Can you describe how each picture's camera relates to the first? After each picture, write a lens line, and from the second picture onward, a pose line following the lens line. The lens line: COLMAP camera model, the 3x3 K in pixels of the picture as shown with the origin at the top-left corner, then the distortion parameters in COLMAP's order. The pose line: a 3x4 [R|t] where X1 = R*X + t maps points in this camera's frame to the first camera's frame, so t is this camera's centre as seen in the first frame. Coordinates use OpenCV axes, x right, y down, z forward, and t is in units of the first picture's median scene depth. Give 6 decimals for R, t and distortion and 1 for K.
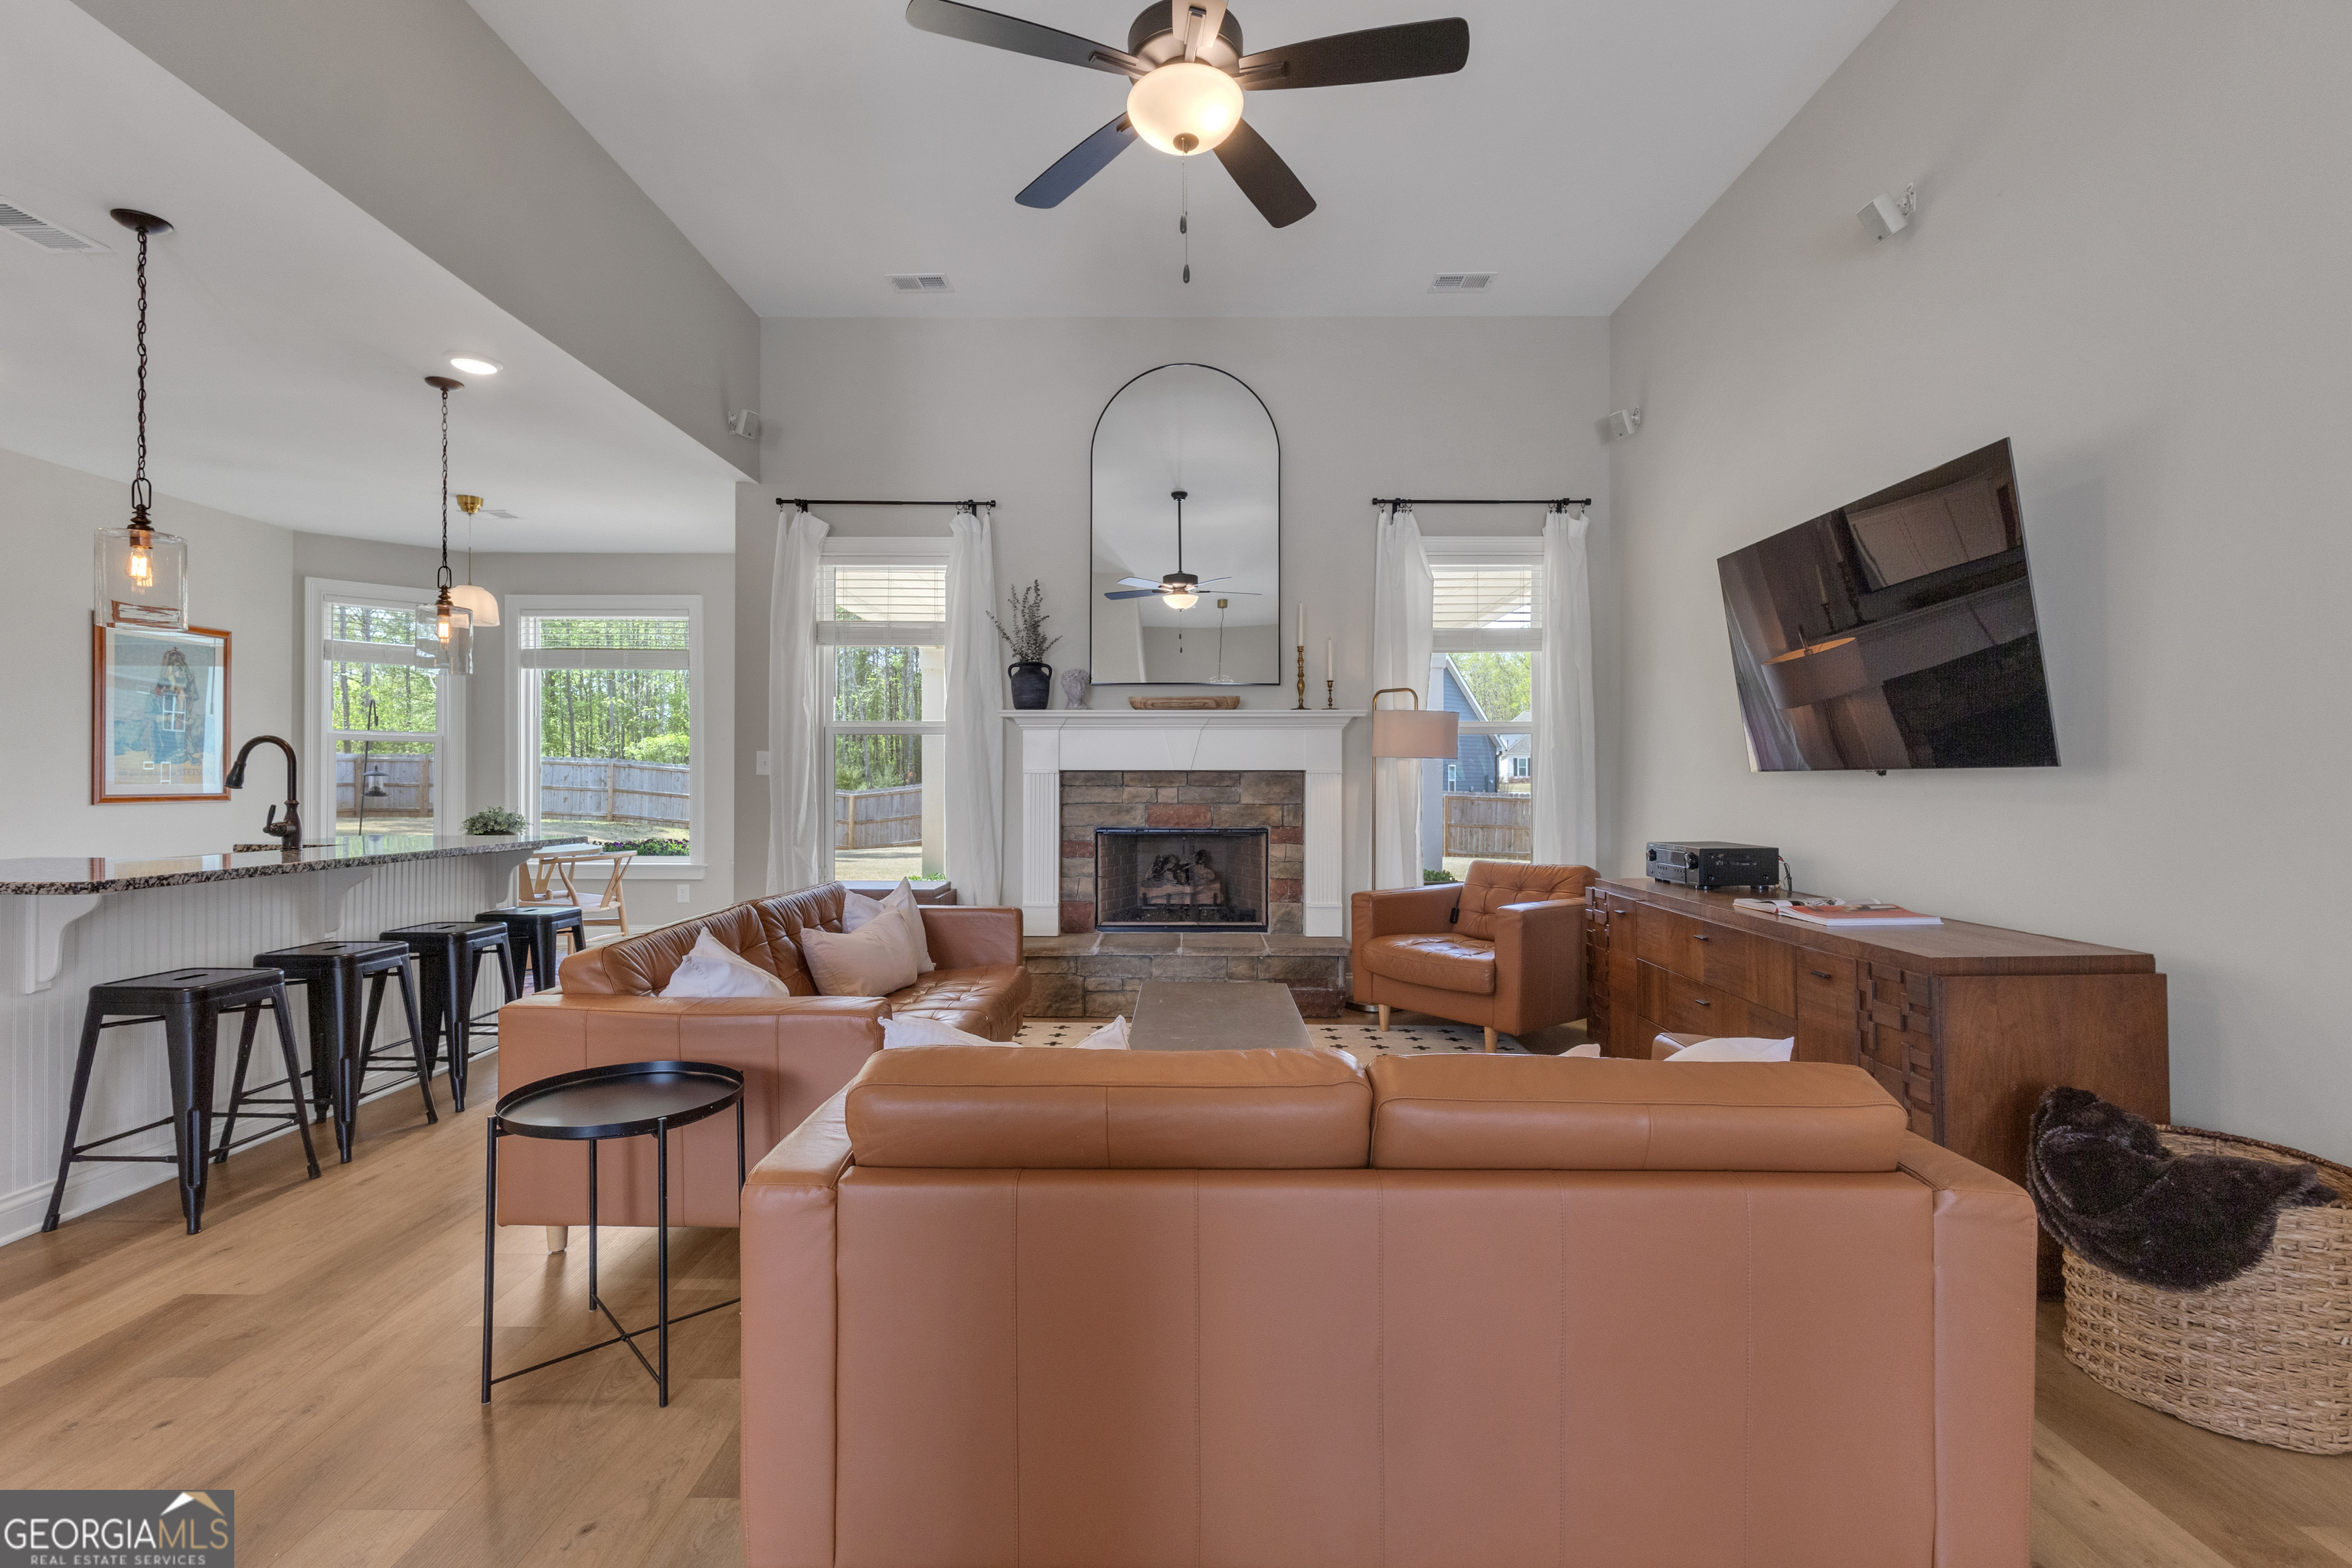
lens RADIAL K [[1080.7, 0, 1179.6], [0, 1080.7, 781.4], [0, 0, 1]] dist [0.003392, 0.000495]
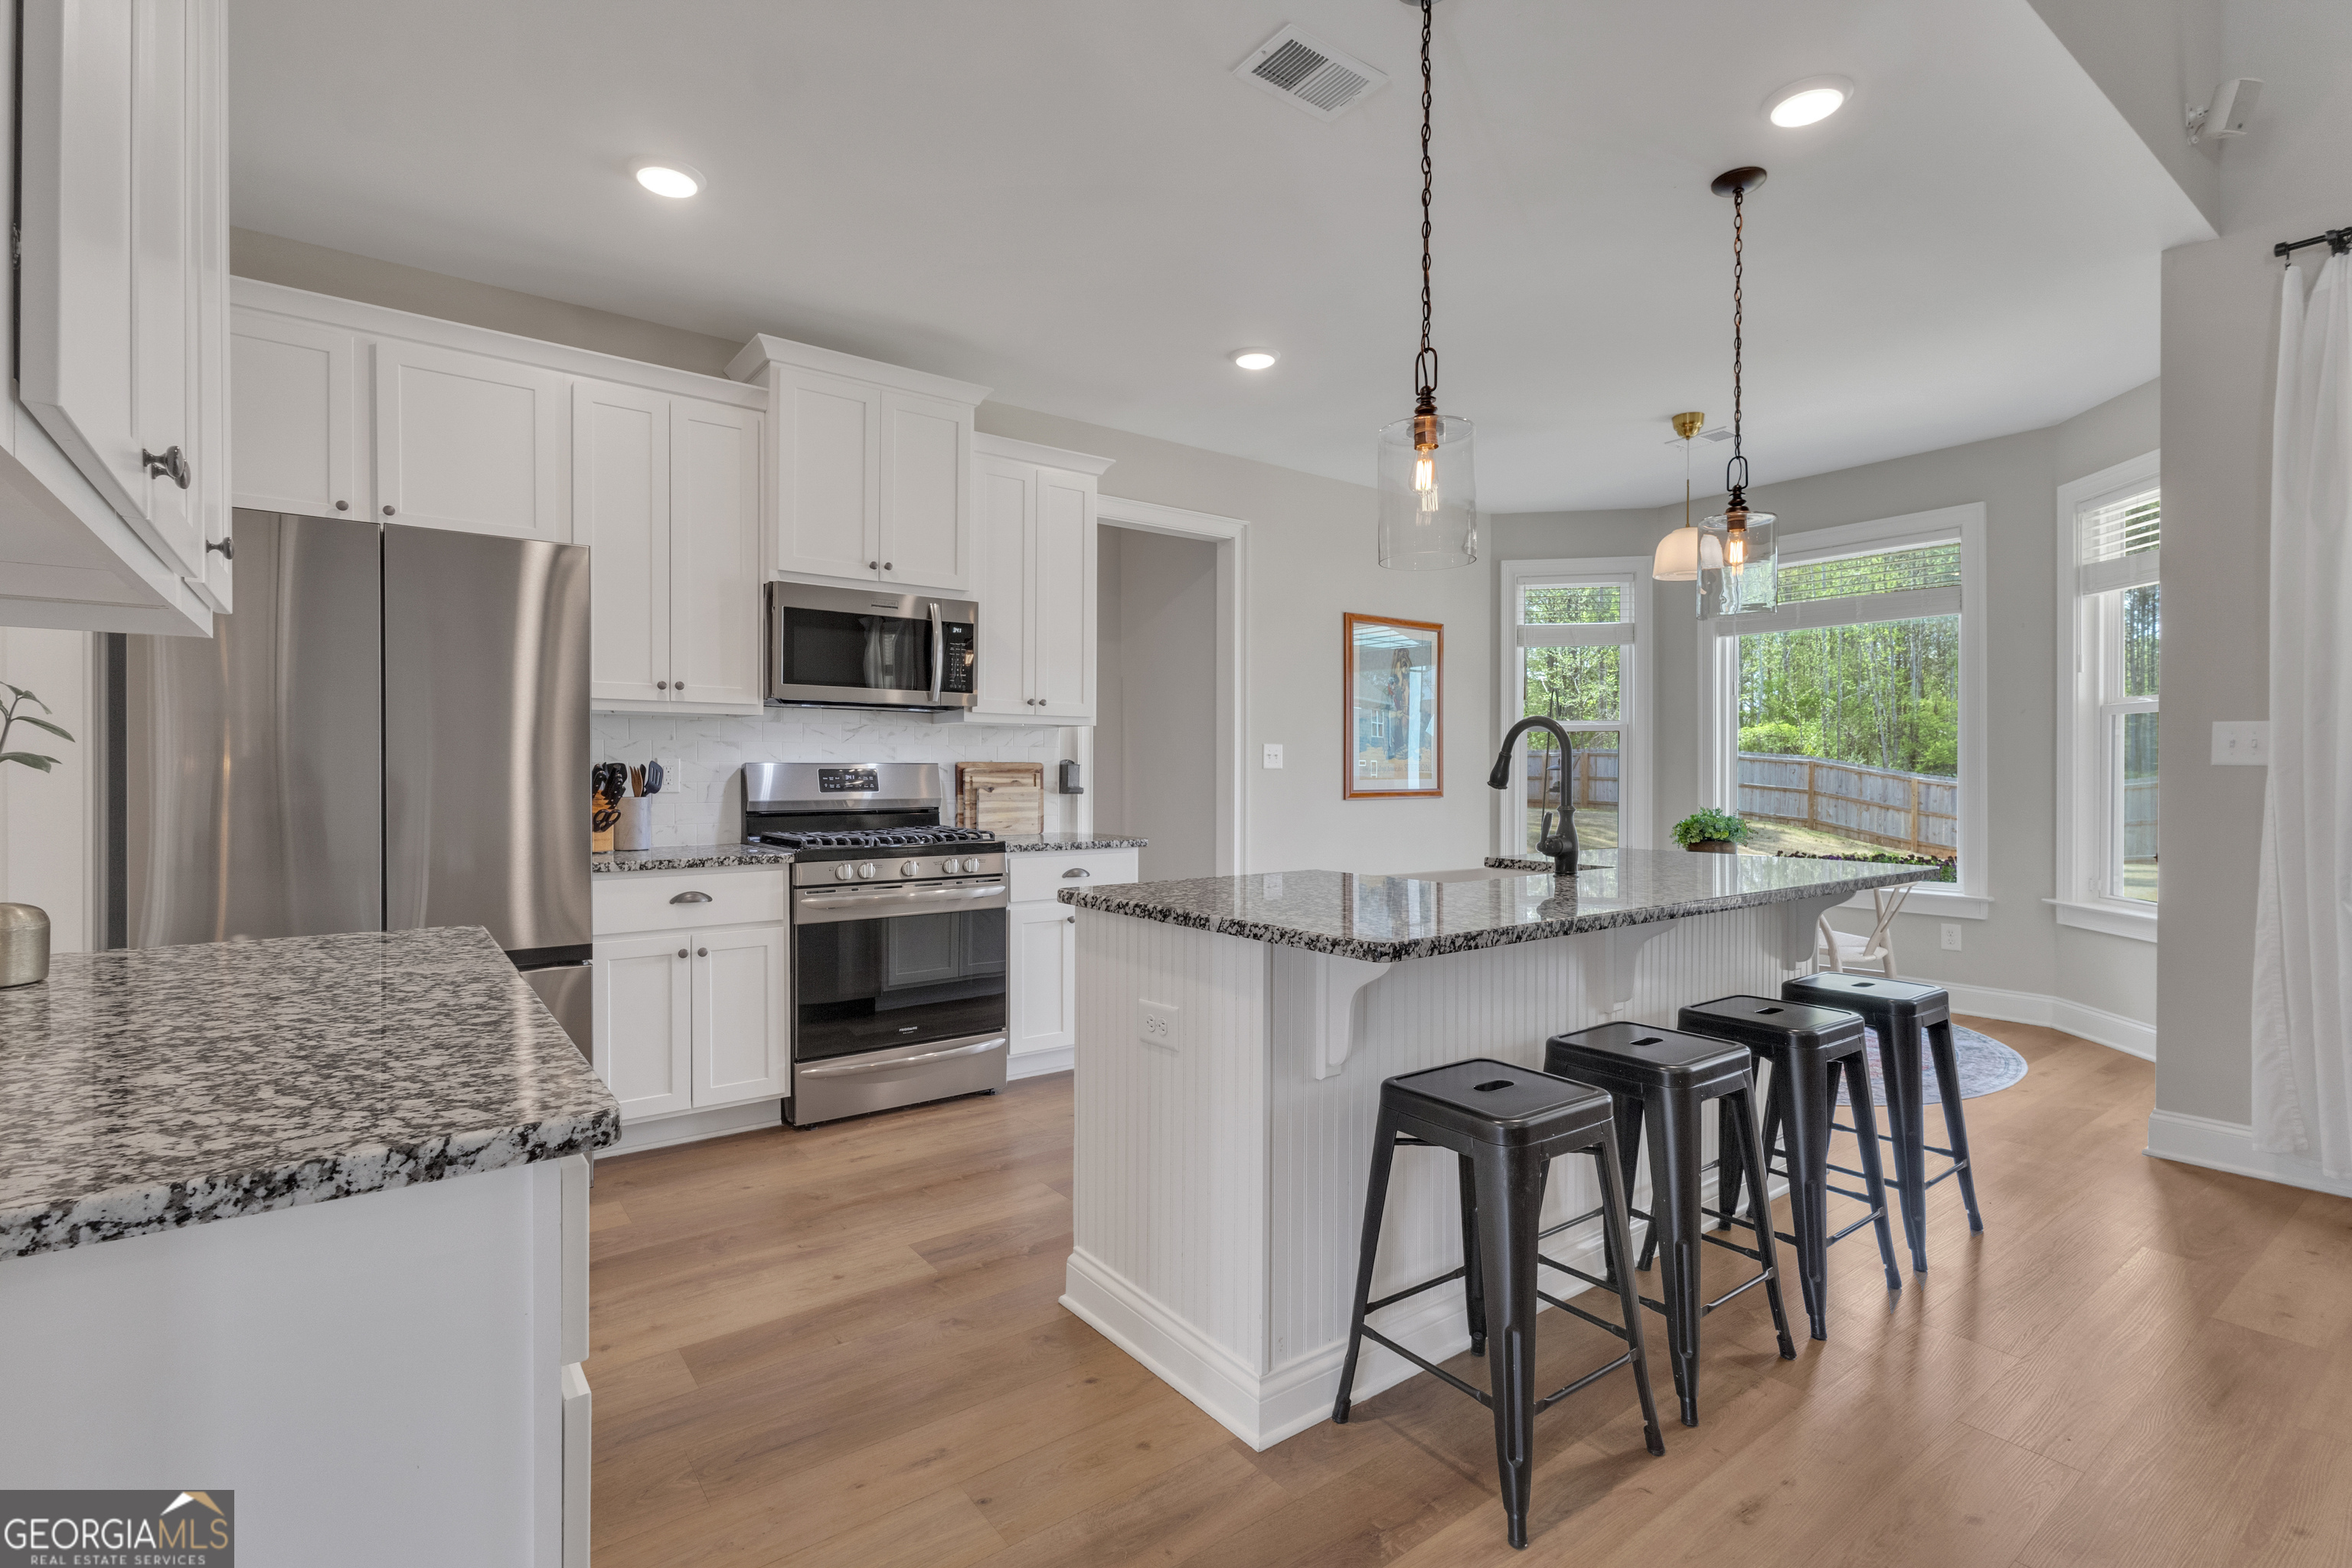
lens RADIAL K [[1080.7, 0, 1166.2], [0, 1080.7, 783.5], [0, 0, 1]] dist [0.003392, 0.000495]
pose [[0.595587, 0.004285, -0.803279, -0.270541], [0.002313, 0.999972, 0.007049, -0.001644], [0.803287, -0.006057, 0.595561, 0.244518]]
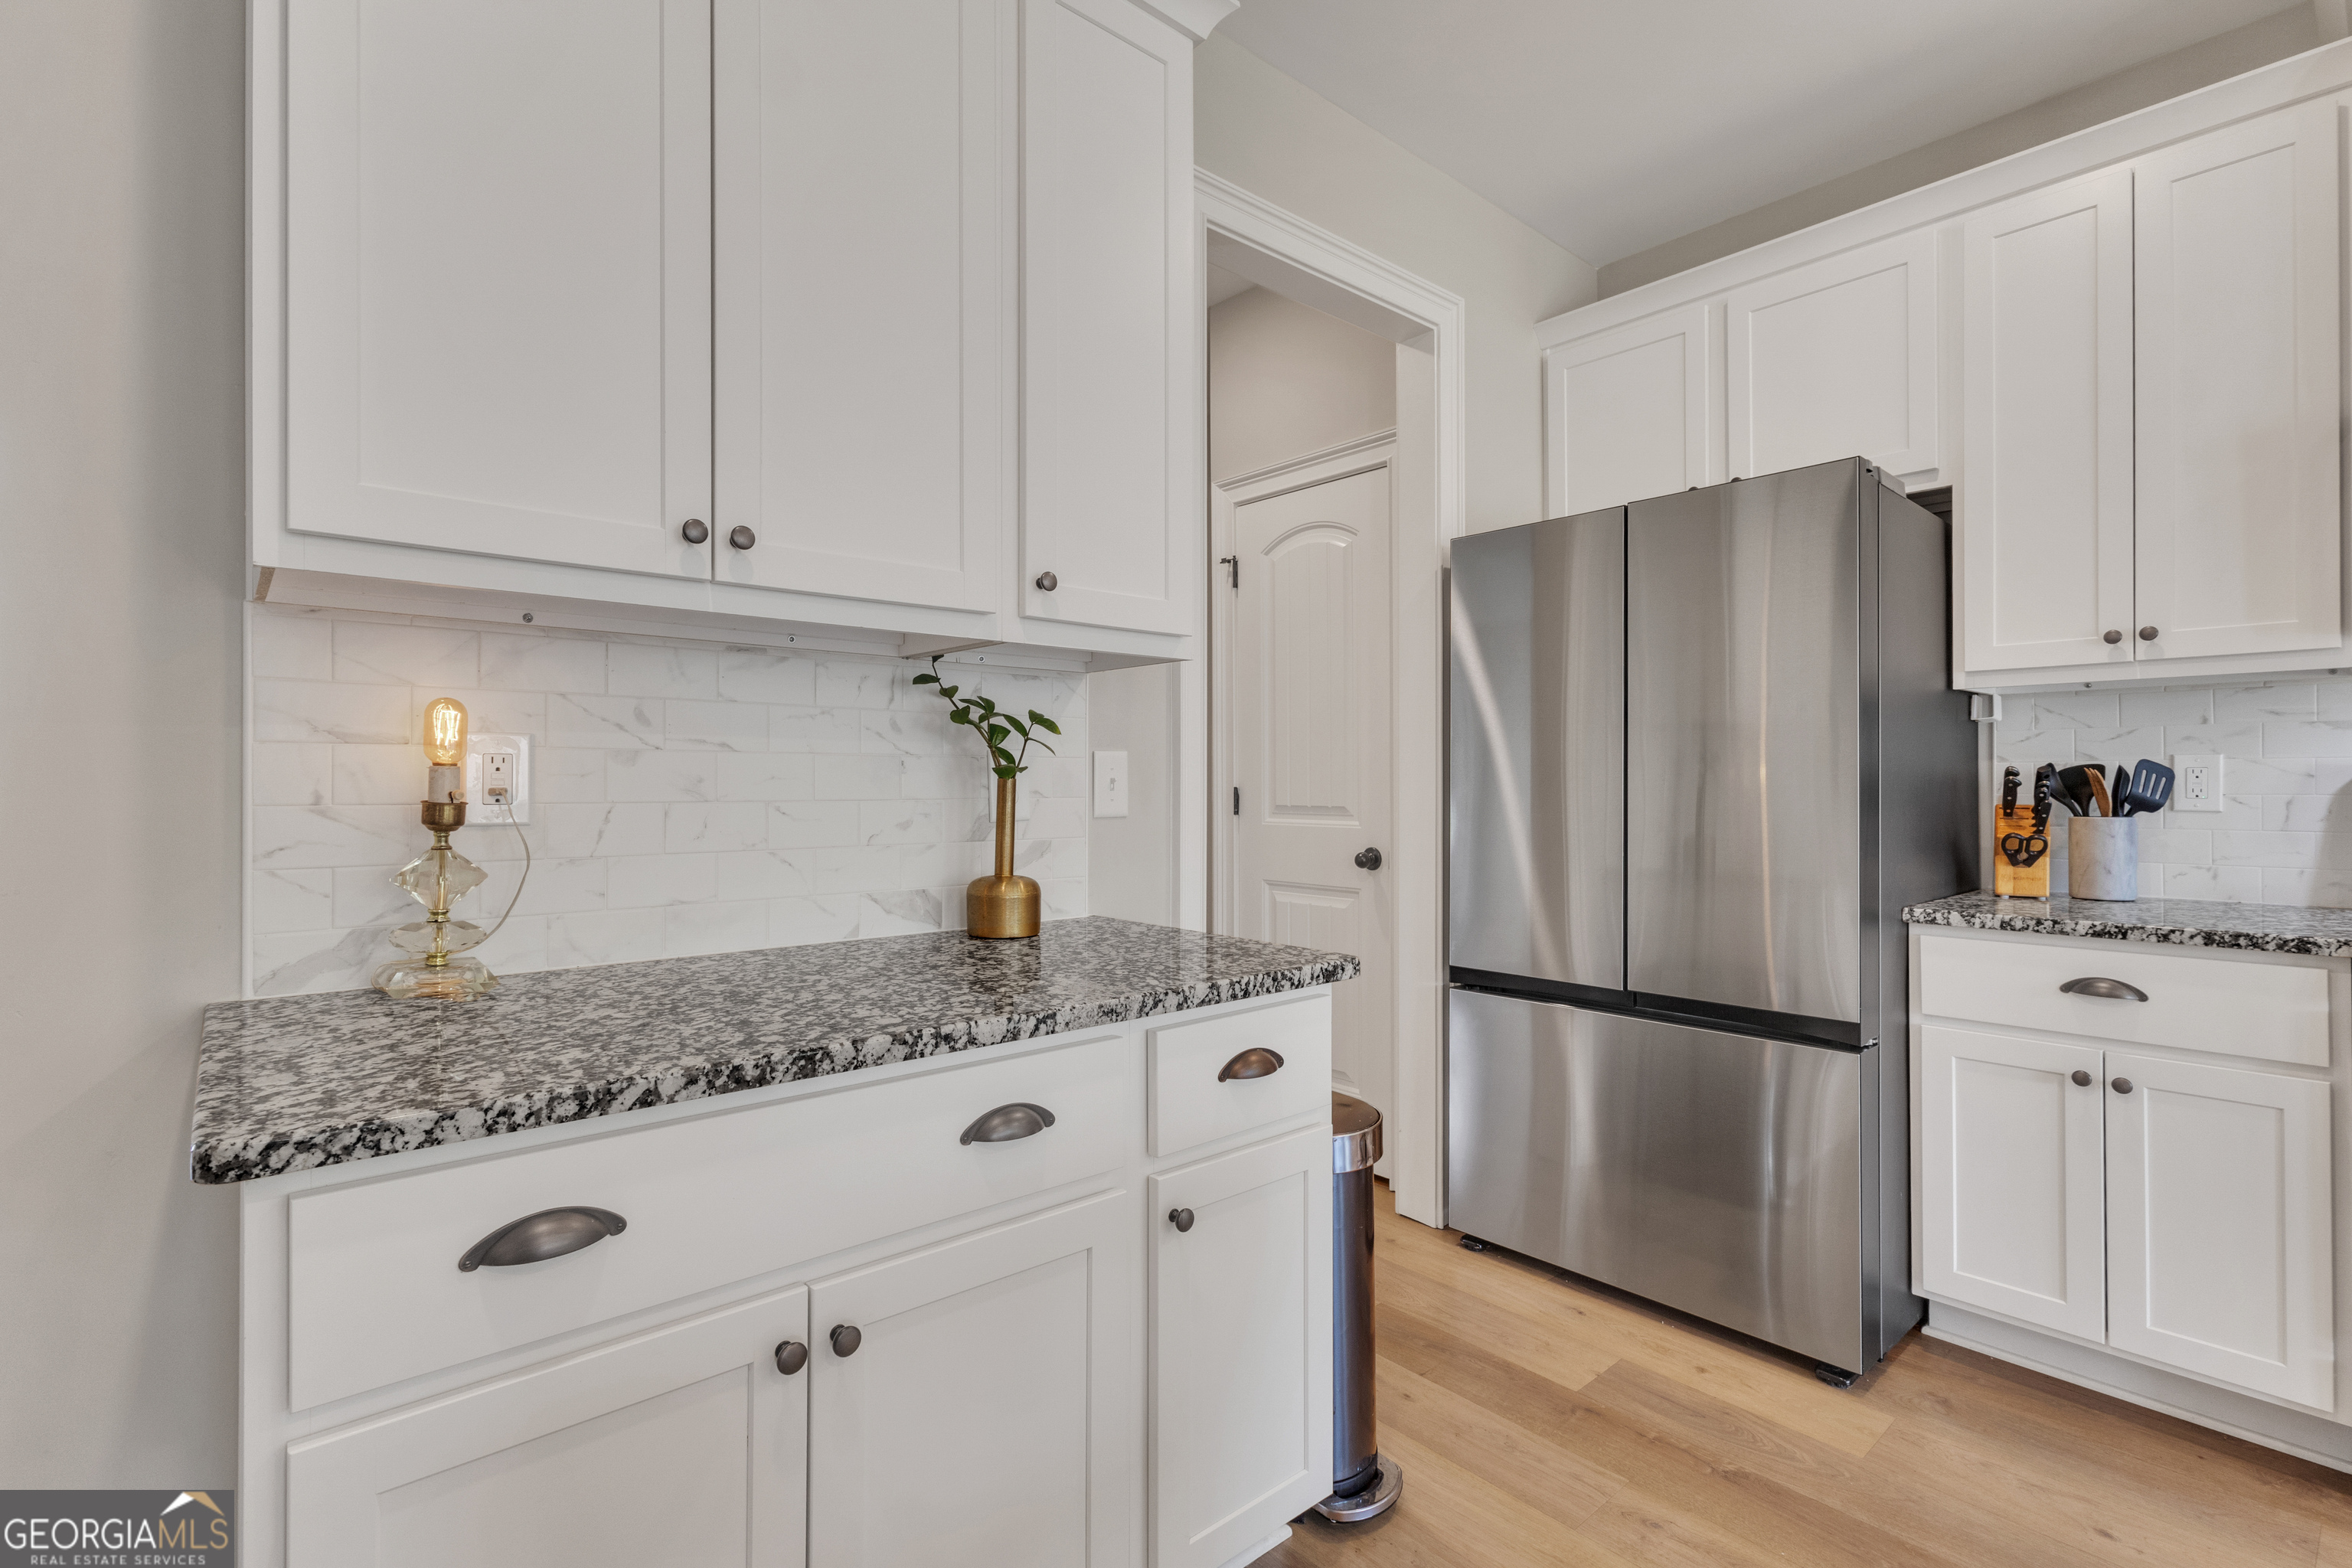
lens RADIAL K [[1080.7, 0, 1169.2], [0, 1080.7, 780.9], [0, 0, 1]] dist [0.003392, 0.000495]
pose [[-0.753041, -0.005302, -0.657953, -0.440364], [-0.000319, 0.999970, -0.007694, -0.000178], [0.657974, -0.005584, -0.753020, 0.454674]]
